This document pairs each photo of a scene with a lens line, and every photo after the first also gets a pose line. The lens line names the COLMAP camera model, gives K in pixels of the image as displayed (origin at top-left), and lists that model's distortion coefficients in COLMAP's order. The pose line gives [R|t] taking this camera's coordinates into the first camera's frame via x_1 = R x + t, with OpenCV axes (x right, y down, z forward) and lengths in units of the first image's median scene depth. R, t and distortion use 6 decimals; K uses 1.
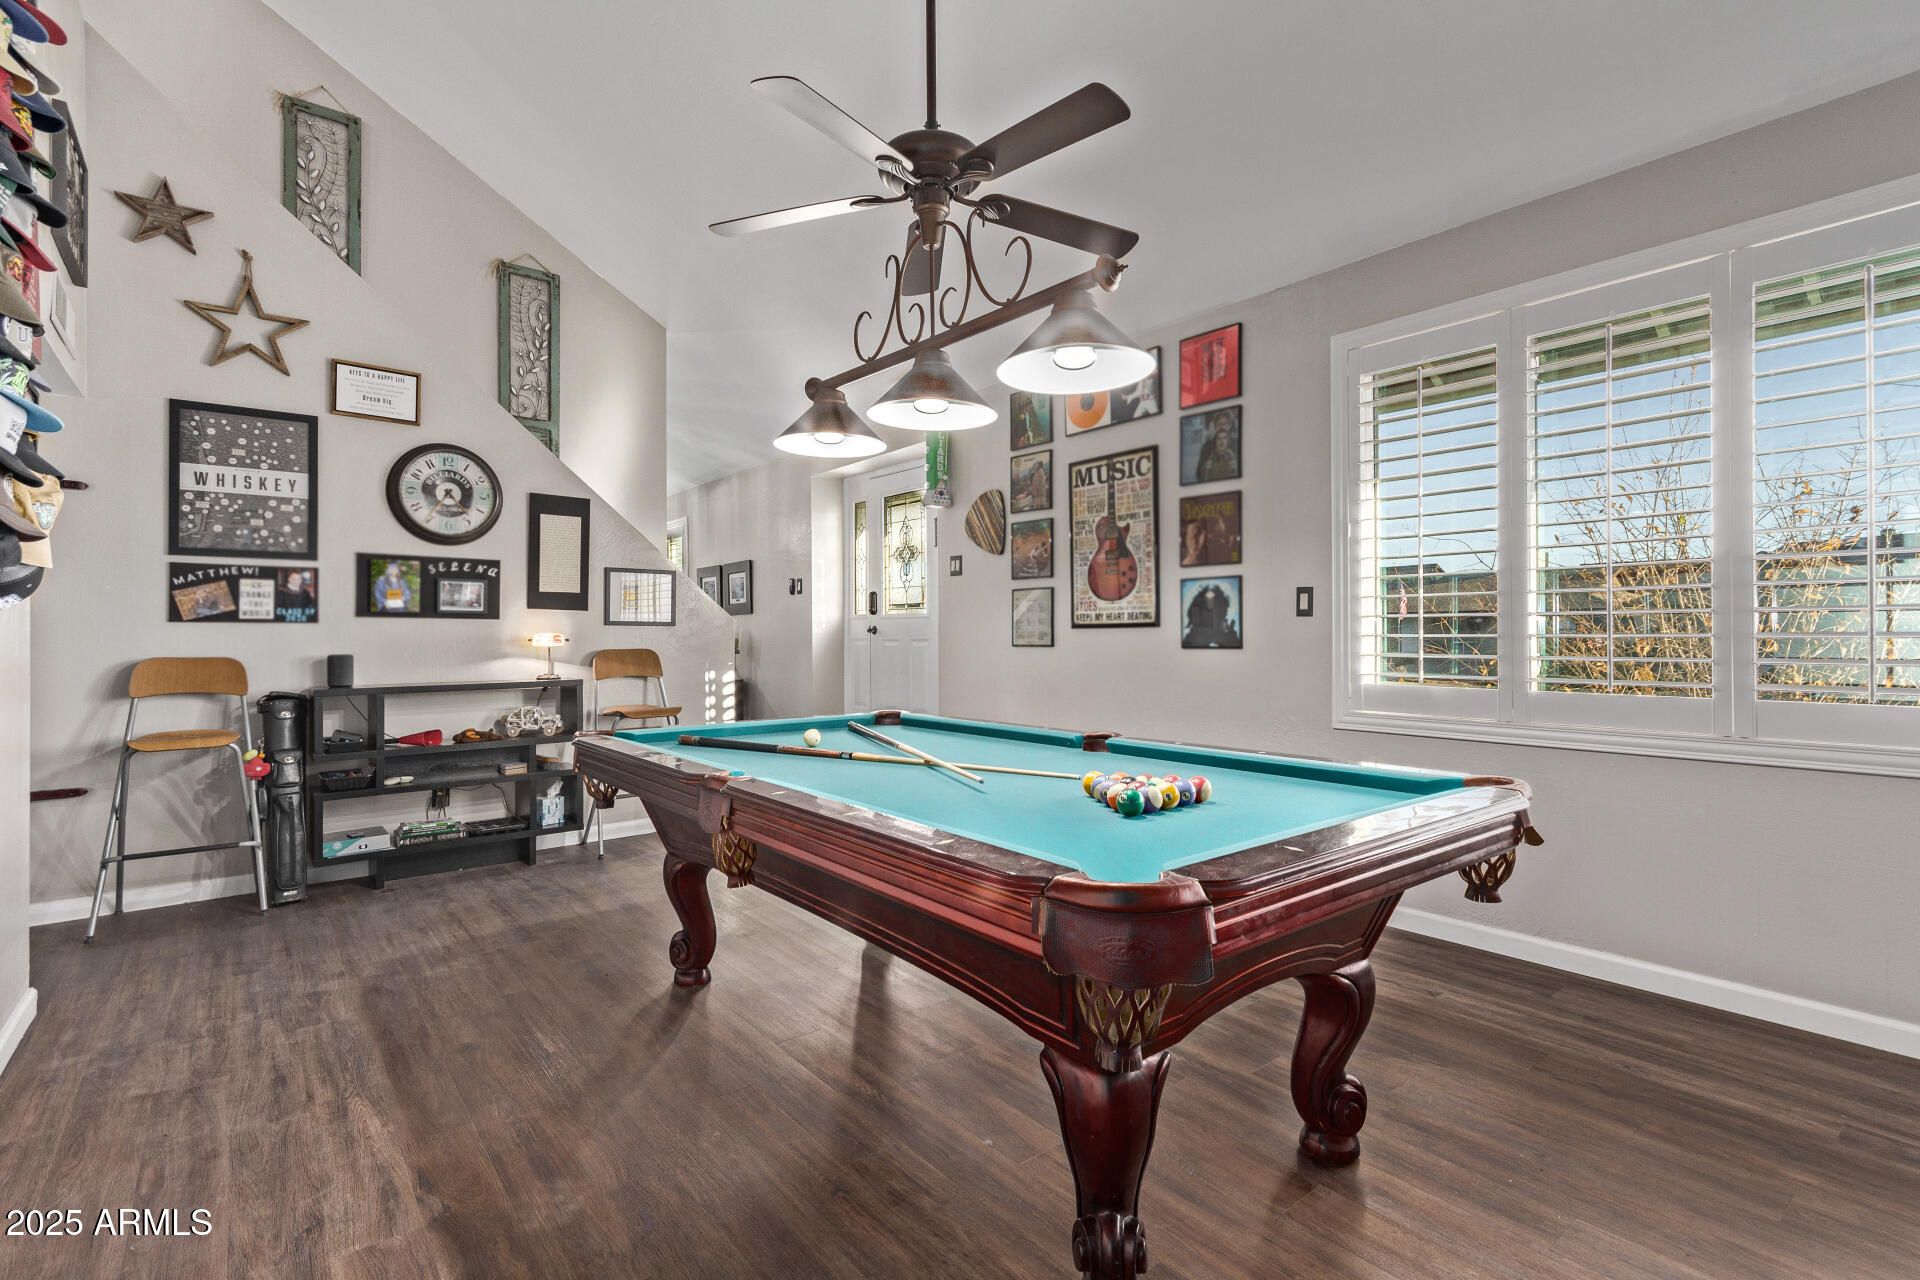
lens RADIAL K [[895.2, 0, 959.8], [0, 895.2, 619.0], [0, 0, 1]] dist [0.008663, 0.000428]
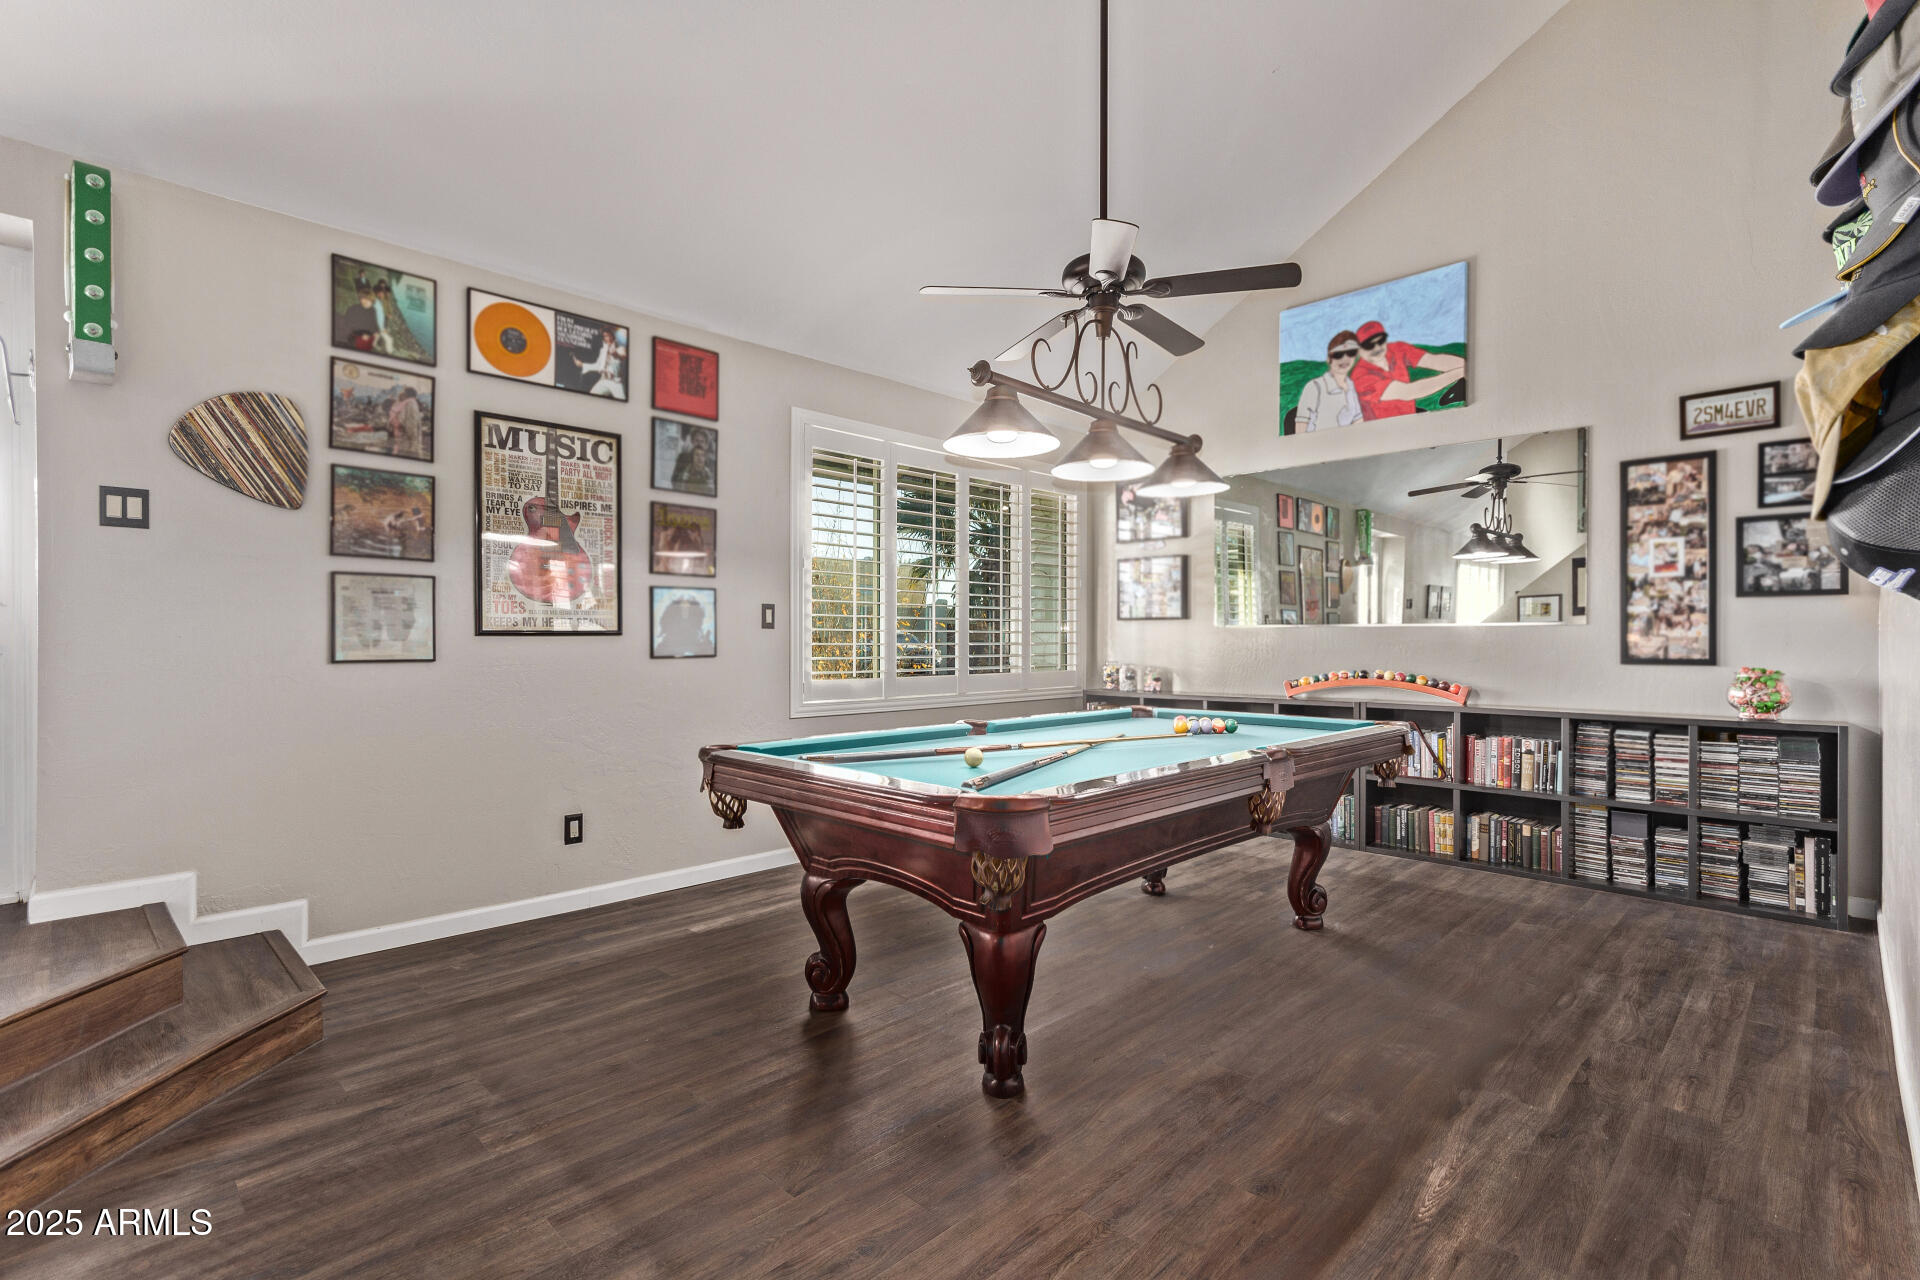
lens RADIAL K [[889.9, 0, 960.0], [0, 889.9, 640.0], [0, 0, 1]] dist [0.008767, 0.000475]
pose [[-0.116957, 0.004067, 0.993129, -0.716260], [-0.014860, 0.999873, -0.005844, 0.013532], [-0.993026, -0.015441, -0.116882, 0.762358]]
